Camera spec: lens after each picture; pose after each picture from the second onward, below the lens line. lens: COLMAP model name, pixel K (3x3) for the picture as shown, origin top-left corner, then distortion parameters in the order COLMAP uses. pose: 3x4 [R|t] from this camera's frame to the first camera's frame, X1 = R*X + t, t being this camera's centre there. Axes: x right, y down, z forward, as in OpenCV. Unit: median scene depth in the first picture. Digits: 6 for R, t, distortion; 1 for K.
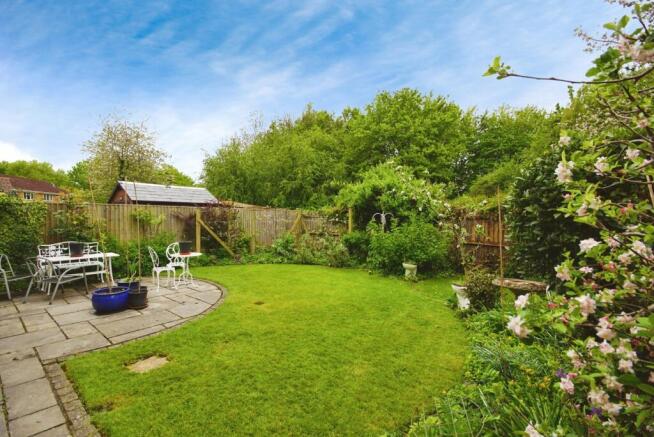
lens RADIAL K [[296.4, 0, 327.0], [0, 296.4, 218.5], [0, 0, 1]] dist [-0.000648, -0.000039]
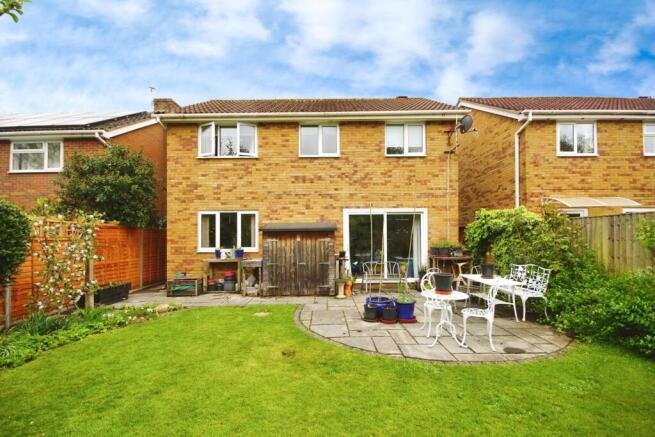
lens RADIAL K [[296.8, 0, 327.5], [0, 296.8, 218.5], [0, 0, 1]] dist [-0.000648, -0.000039]
pose [[-0.770852, -0.027091, -0.636437, 0.106005], [-0.000211, 0.999106, -0.042272, -0.015864], [0.637014, -0.032451, -0.770169, 0.947222]]
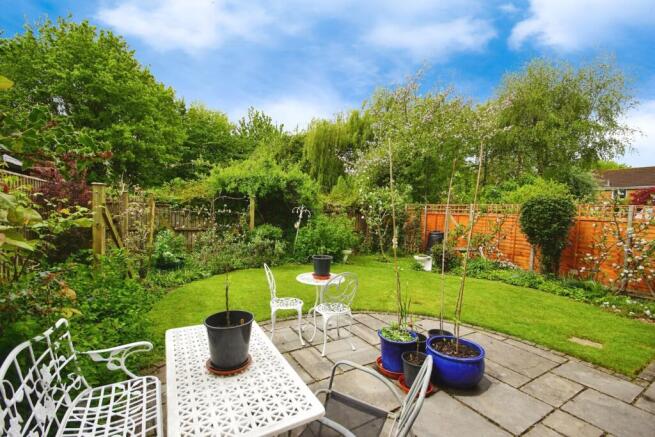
lens RADIAL K [[289.3, 0, 327.5], [0, 289.3, 218.5], [0, 0, 1]] dist [0.002574, 0.000234]
pose [[0.328954, -0.020268, 0.944128, -0.712652], [-0.031083, 0.998996, 0.032276, -0.011918], [-0.943834, -0.039963, 0.327993, 0.559980]]
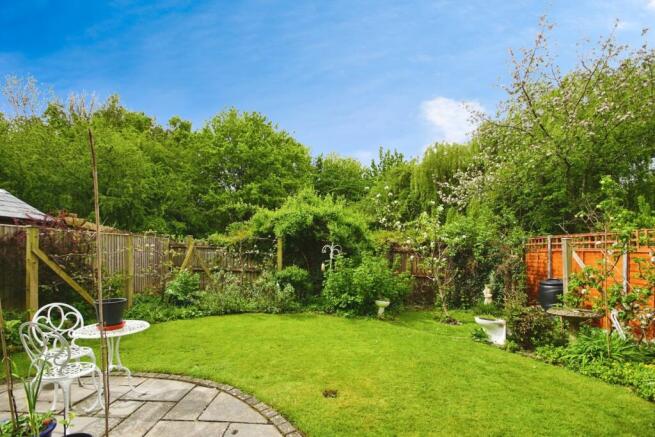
lens RADIAL K [[298.0, 0, 324.7], [0, 298.0, 250.1], [0, 0, 1]] dist [-0.002344, -0.000195]
pose [[0.794208, 0.010723, 0.607551, -0.347944], [-0.010202, 0.999939, -0.004313, 0.000490], [-0.607560, -0.002773, 0.794269, 0.305233]]
